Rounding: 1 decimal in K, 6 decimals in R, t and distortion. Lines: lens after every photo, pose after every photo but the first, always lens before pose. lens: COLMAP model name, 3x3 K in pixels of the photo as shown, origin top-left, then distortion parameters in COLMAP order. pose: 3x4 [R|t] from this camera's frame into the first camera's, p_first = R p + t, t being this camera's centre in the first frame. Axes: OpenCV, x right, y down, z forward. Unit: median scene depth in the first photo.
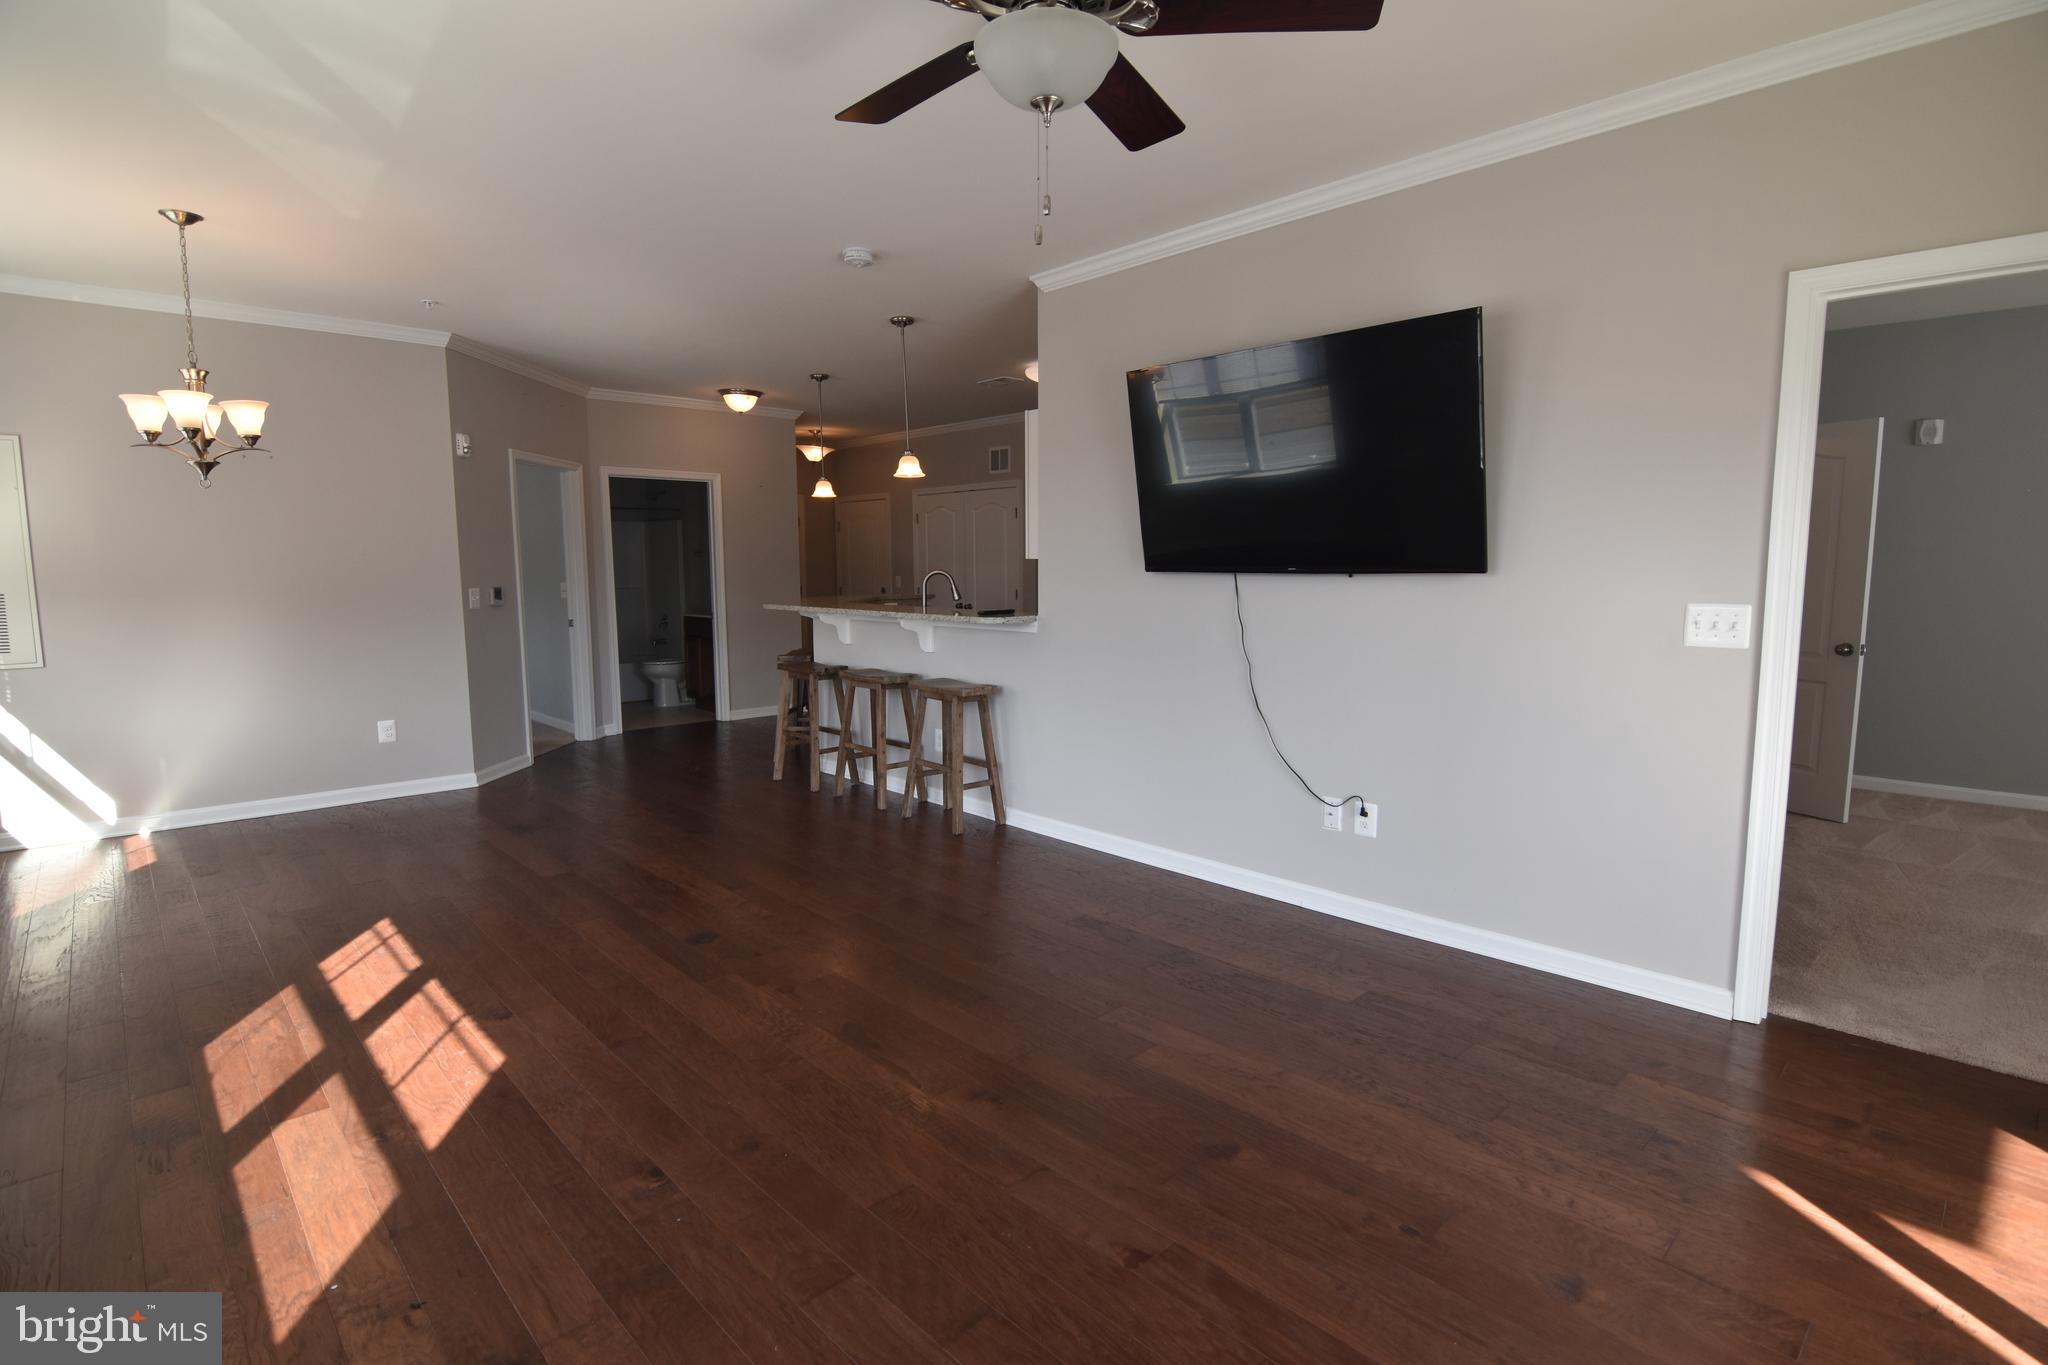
lens RADIAL K [[990.2, 0, 1035.5], [0, 990.2, 681.2], [0, 0, 1]] dist [-0.005493, -0.010425]
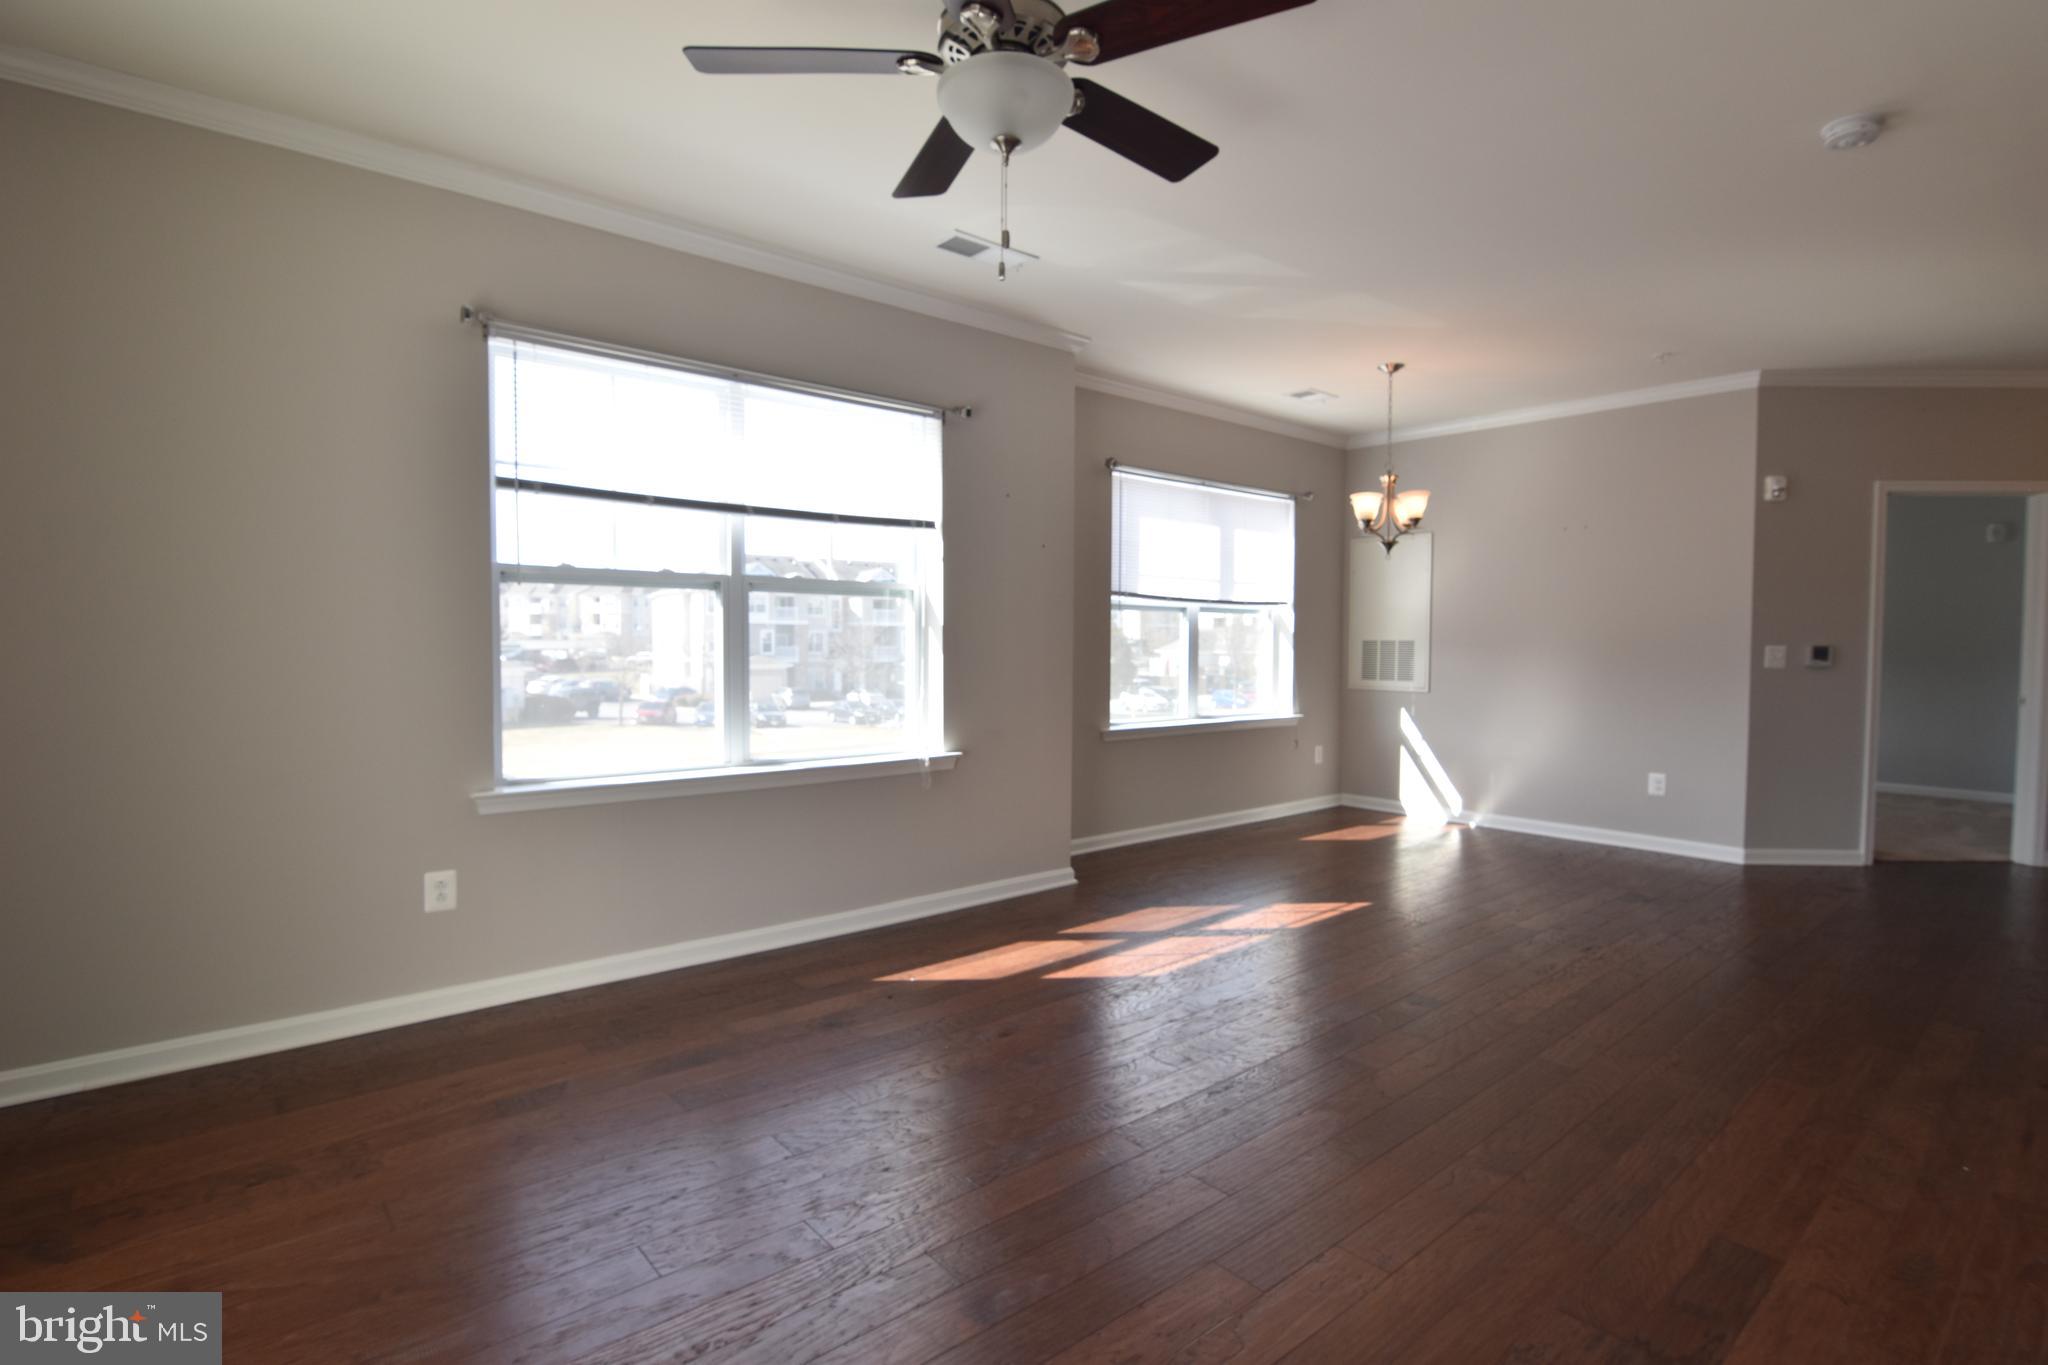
lens RADIAL K [[990.2, 0, 1035.5], [0, 990.2, 681.2], [0, 0, 1]] dist [-0.005493, -0.010425]
pose [[-0.052547, 0.043438, -0.997673, 0.373292], [-0.120030, 0.991536, 0.049492, -0.027204], [0.991379, 0.122351, -0.046888, 0.400769]]
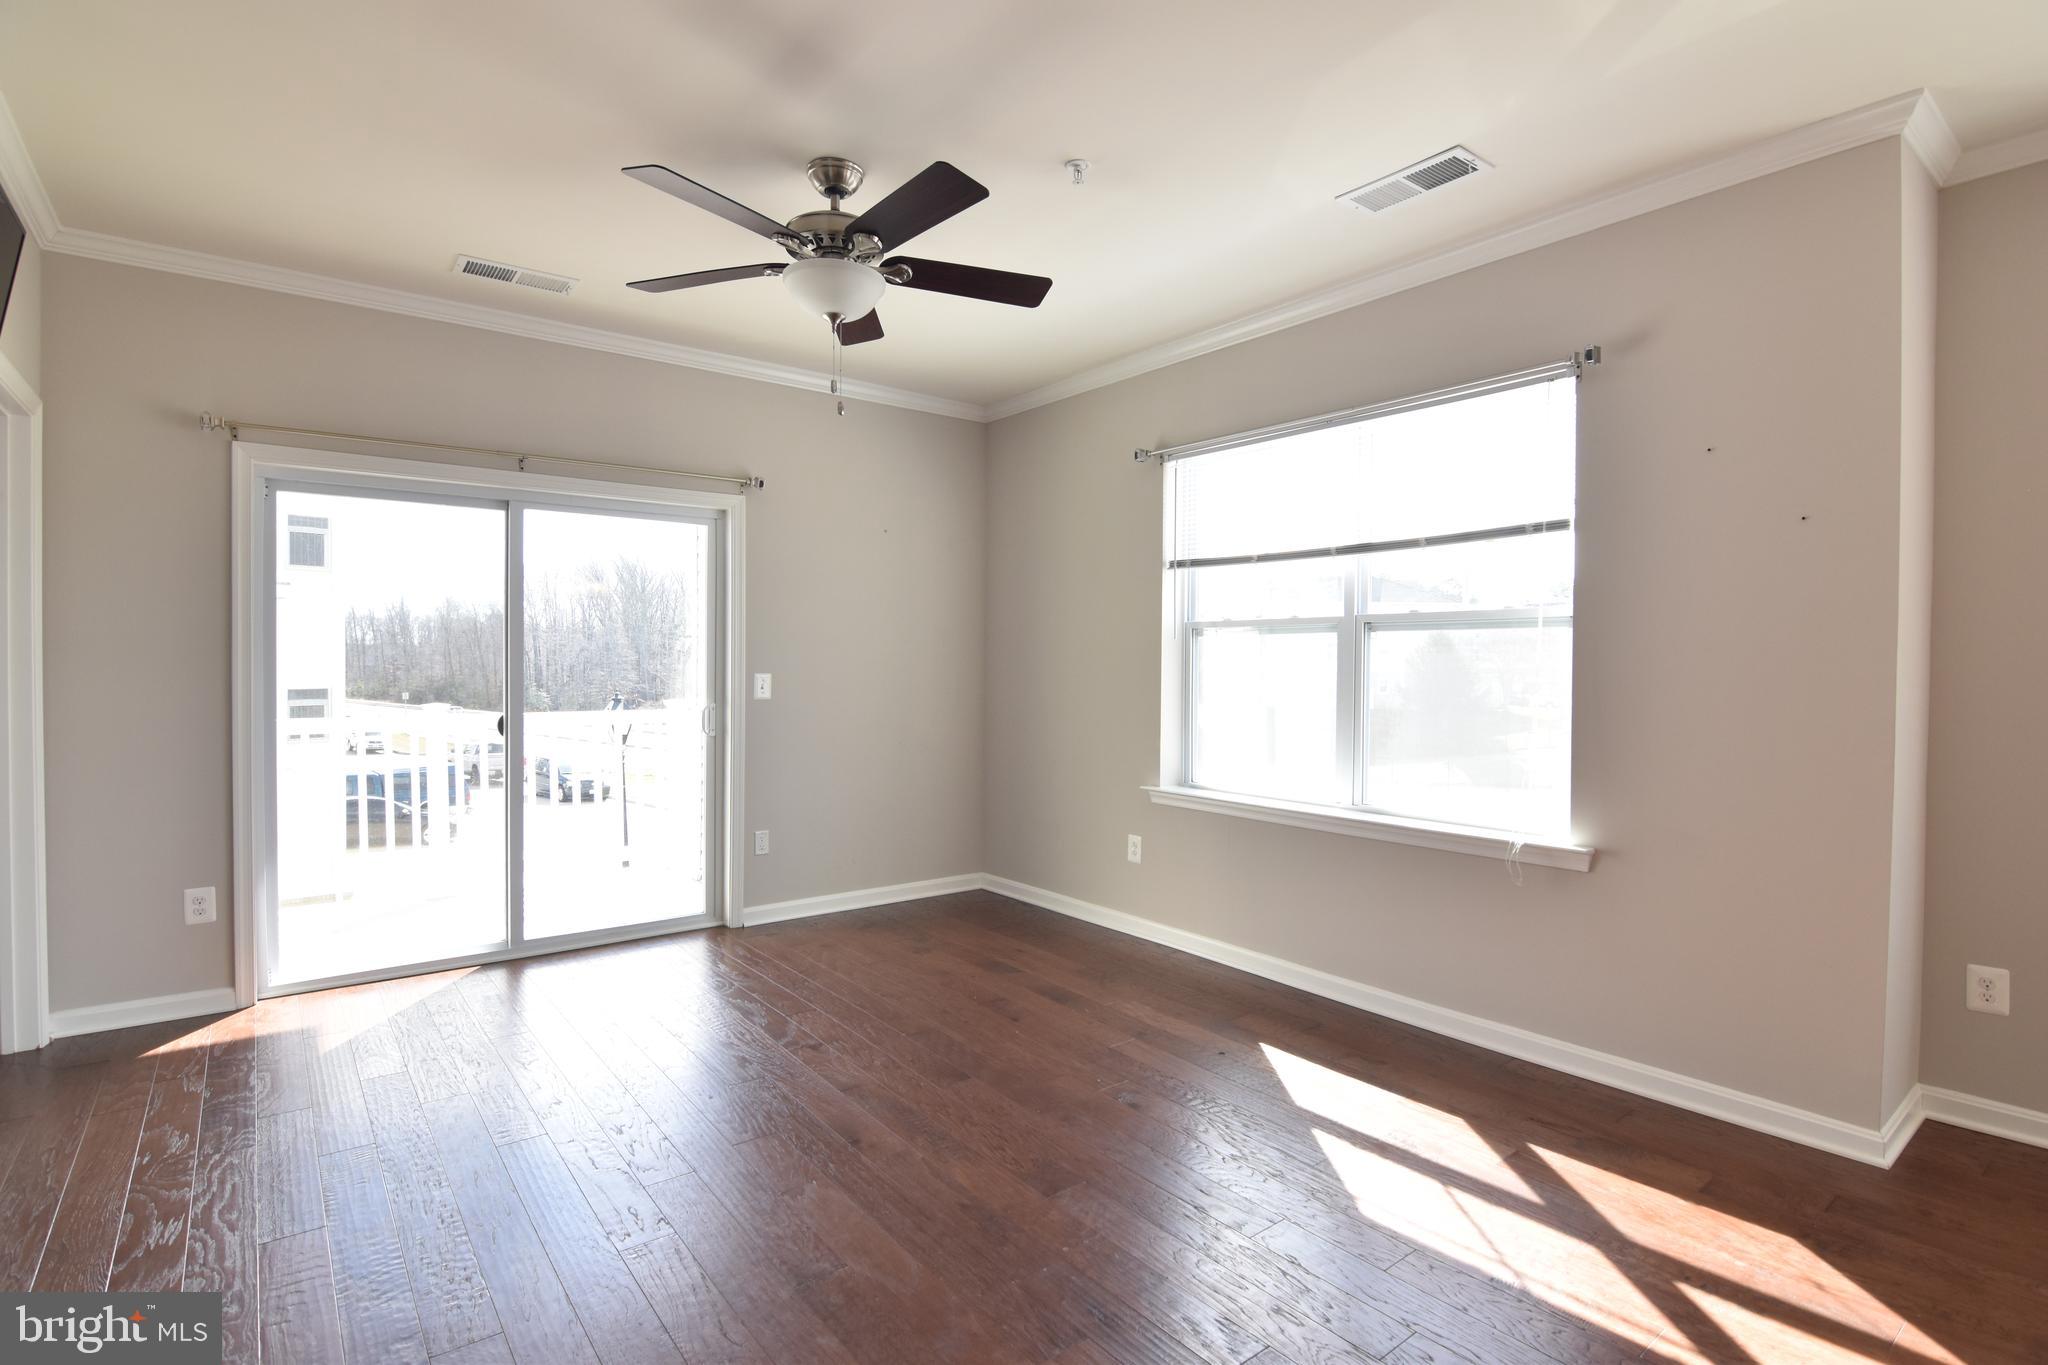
lens RADIAL K [[990.2, 0, 1035.5], [0, 990.2, 681.2], [0, 0, 1]] dist [-0.005493, -0.010425]
pose [[-0.995383, -0.003484, 0.095919, -0.144942], [0.009098, 0.991417, 0.130419, -0.086872], [-0.095550, 0.130690, -0.986808, 0.848679]]
